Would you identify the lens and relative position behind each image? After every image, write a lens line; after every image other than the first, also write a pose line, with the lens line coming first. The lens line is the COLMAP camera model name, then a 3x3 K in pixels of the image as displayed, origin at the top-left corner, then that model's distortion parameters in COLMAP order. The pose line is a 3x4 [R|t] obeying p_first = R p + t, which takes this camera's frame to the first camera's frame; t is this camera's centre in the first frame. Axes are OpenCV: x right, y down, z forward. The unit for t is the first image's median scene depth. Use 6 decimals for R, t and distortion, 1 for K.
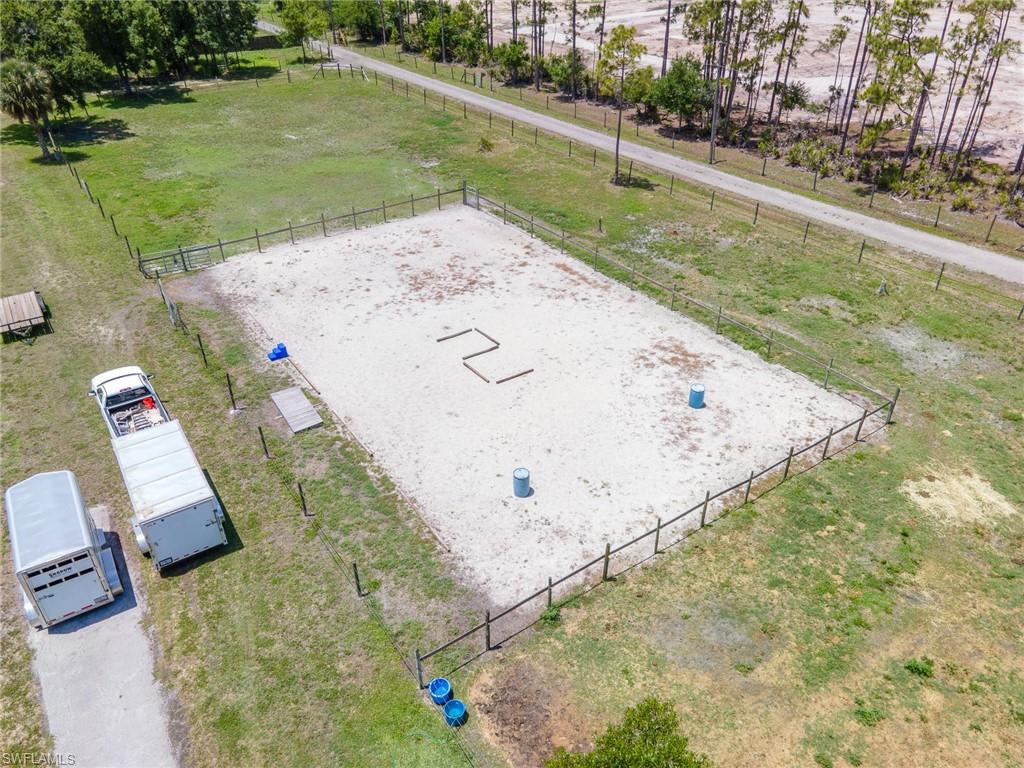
lens RADIAL K [[743.7, 0, 513.6], [0, 743.7, 377.7], [0, 0, 1]] dist [0.030229, 0.029652]
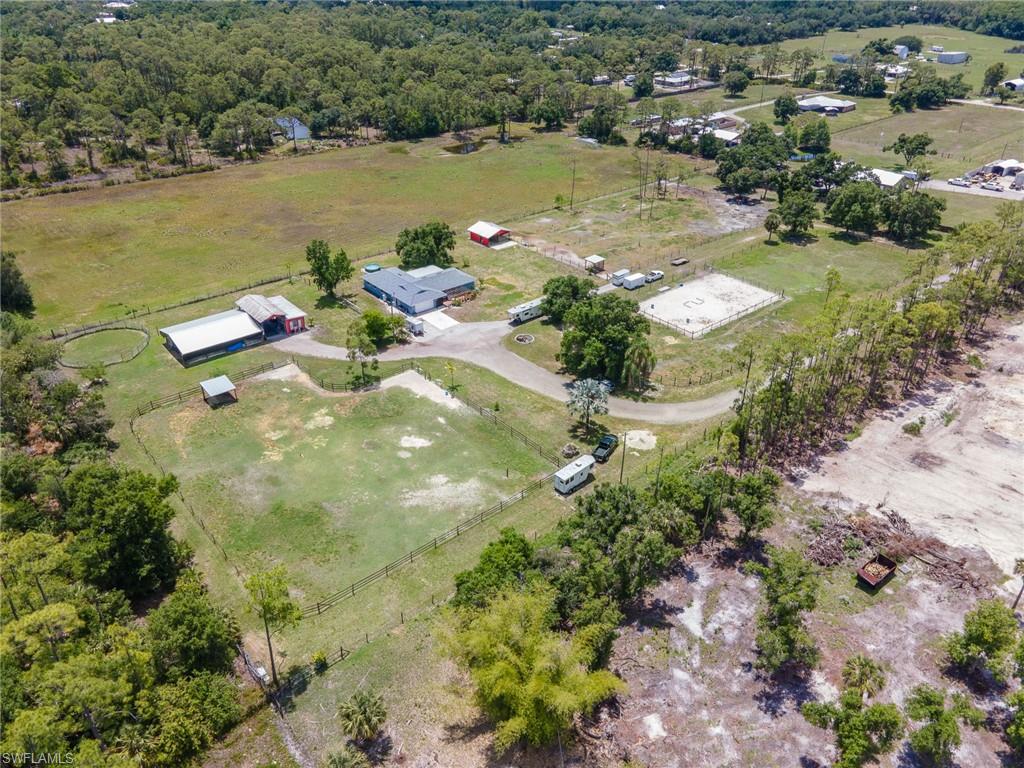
lens RADIAL K [[743.7, 0, 513.6], [0, 743.7, 377.7], [0, 0, 1]] dist [0.030229, 0.029652]
pose [[0.101239, 0.507830, -0.855488, 3.766667], [-0.543807, 0.748319, 0.379858, -0.776555], [0.833082, 0.426764, 0.351920, -1.282515]]
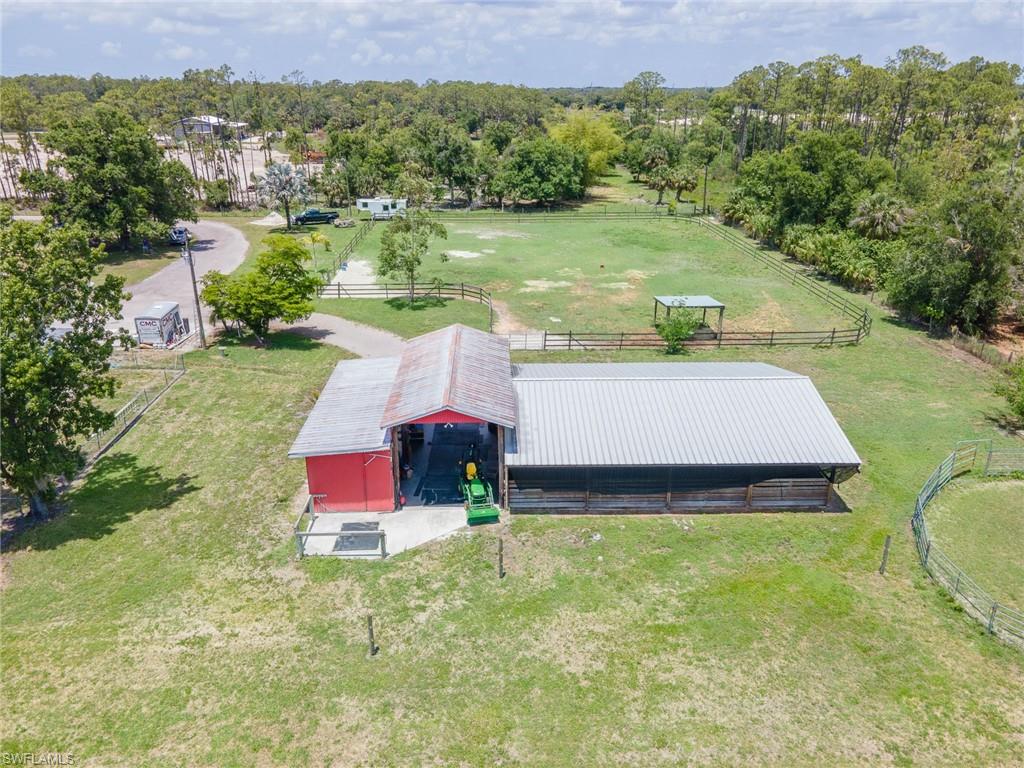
lens RADIAL K [[743.7, 0, 513.6], [0, 743.7, 377.7], [0, 0, 1]] dist [0.030229, 0.029652]
pose [[0.539856, -0.297108, 0.787580, -0.613574], [0.447379, 0.893823, 0.030526, 1.161220], [-0.713027, 0.335867, 0.615456, -1.817713]]
